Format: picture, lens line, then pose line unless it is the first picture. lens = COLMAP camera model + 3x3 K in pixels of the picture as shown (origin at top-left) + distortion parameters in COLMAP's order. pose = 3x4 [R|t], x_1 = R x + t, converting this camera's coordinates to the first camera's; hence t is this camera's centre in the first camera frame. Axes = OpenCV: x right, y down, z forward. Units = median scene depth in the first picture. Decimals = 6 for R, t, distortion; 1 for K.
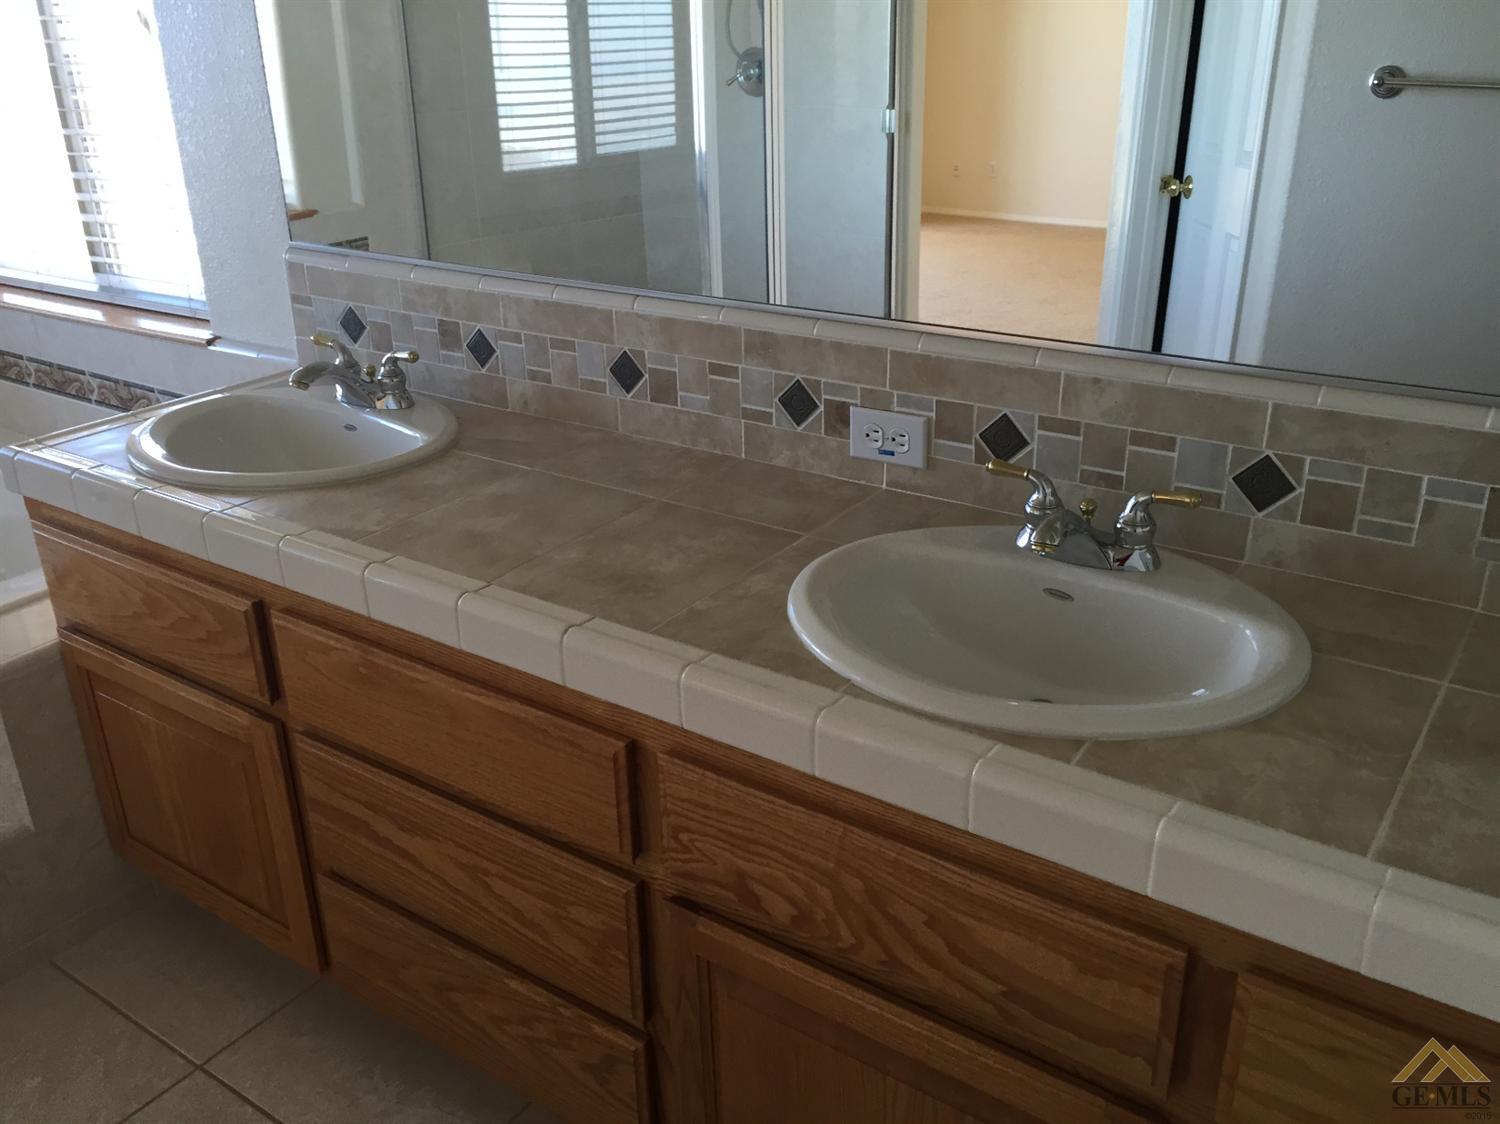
lens RADIAL K [[1274.5, 0, 750.0], [0, 1274.5, 562.0], [0, 0, 1]] dist [0.022522, 0.002521]
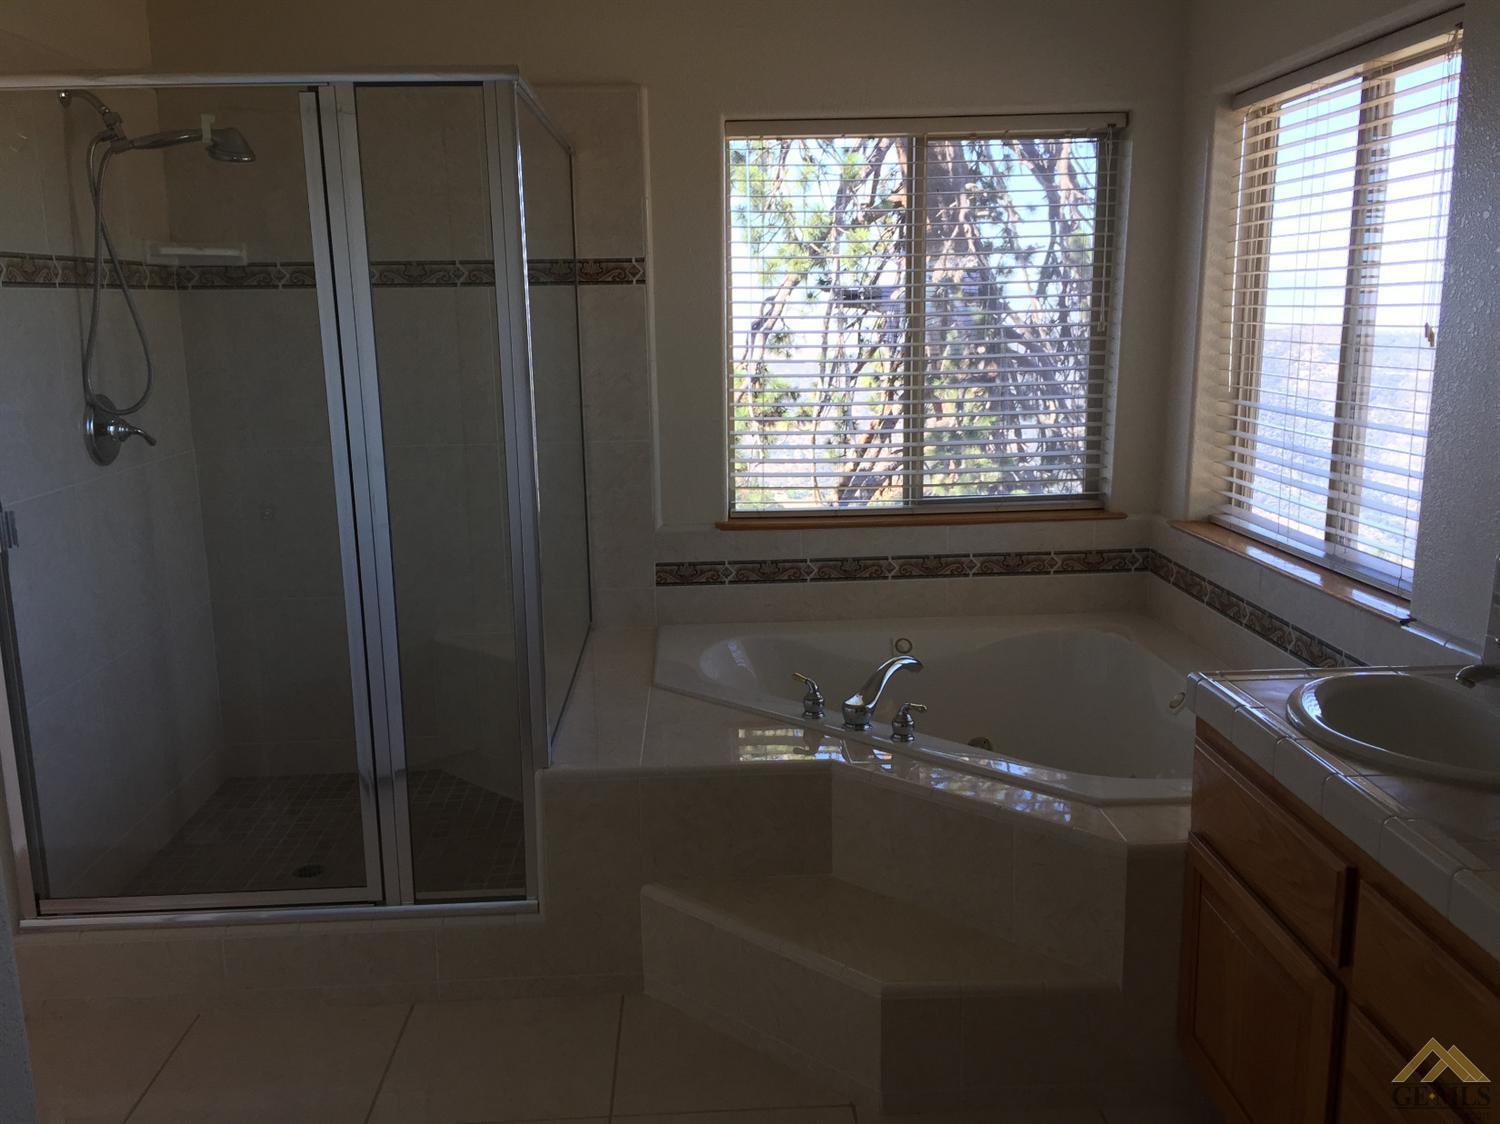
lens RADIAL K [[1289.3, 0, 750.0], [0, 1289.3, 562.0], [0, 0, 1]] dist [0.141008, 0.000237]
pose [[0.605538, 0.160780, -0.779405, 0.111893], [-0.307423, 0.950612, -0.042746, -0.007443], [0.734040, 0.265491, 0.625060, -0.104678]]
